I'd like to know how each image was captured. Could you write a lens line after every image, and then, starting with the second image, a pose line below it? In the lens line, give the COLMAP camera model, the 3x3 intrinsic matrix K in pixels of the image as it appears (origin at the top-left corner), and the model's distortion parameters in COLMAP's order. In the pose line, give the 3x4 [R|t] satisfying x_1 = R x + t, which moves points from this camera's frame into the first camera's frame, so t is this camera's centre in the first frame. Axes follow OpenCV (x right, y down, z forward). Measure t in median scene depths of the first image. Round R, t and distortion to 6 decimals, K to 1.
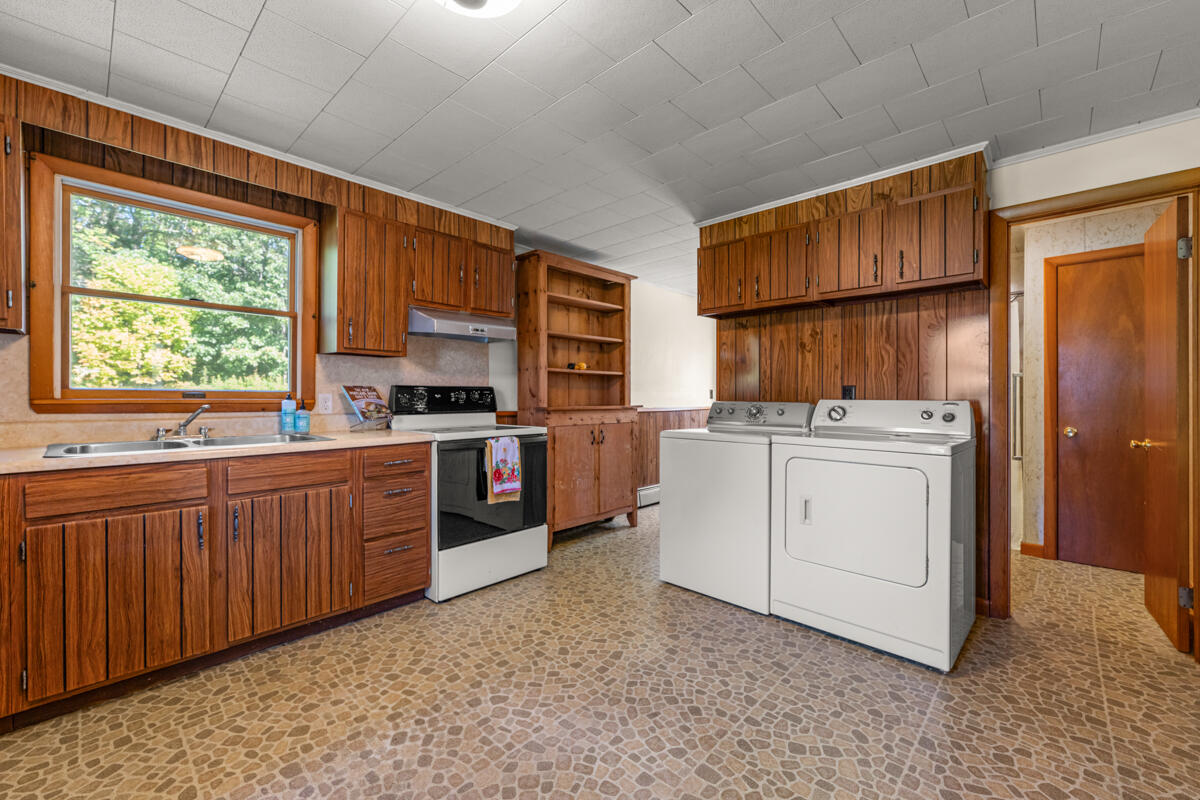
lens RADIAL K [[490.5, 0, 597.6], [0, 490.5, 399.3], [0, 0, 1]] dist [0.004695, -0.002127]
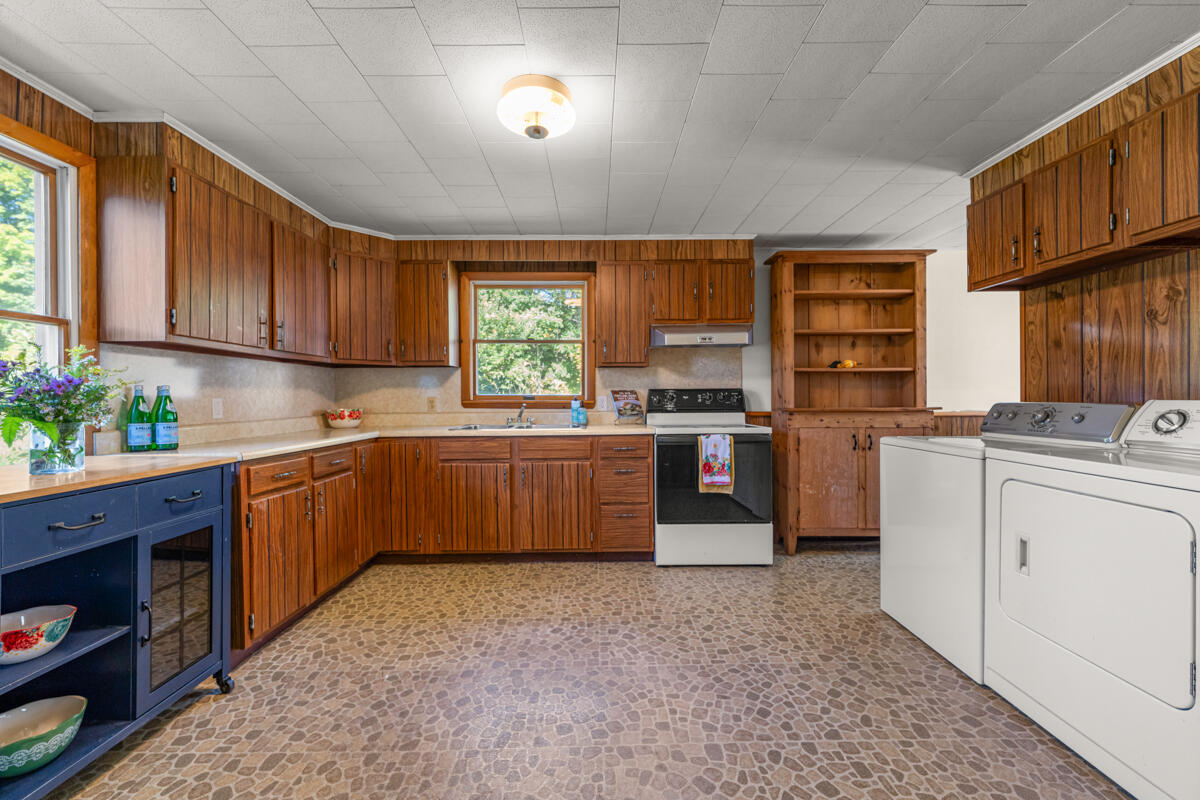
lens RADIAL K [[490.5, 0, 596.6], [0, 490.5, 399.8], [0, 0, 1]] dist [0.004695, -0.002127]
pose [[0.687748, -0.002082, -0.725947, 0.433070], [0.001182, 0.999998, -0.001748, 0.000768], [0.725949, 0.000344, 0.687749, 0.043641]]
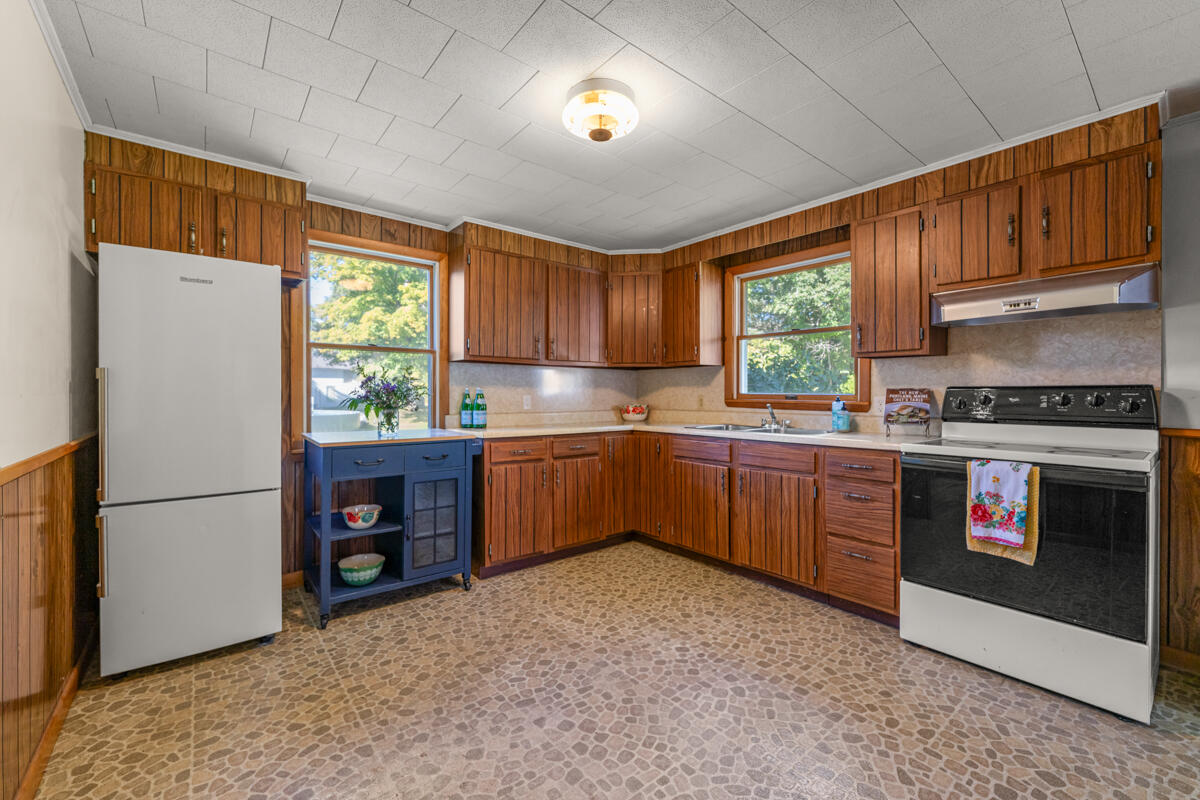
lens RADIAL K [[490.5, 0, 593.1], [0, 490.5, 397.6], [0, 0, 1]] dist [0.004695, -0.002127]
pose [[-0.141378, 0.003366, -0.989950, 0.566101], [-0.011599, 0.999920, 0.005056, -0.007195], [0.989888, 0.012198, -0.141328, 0.544497]]
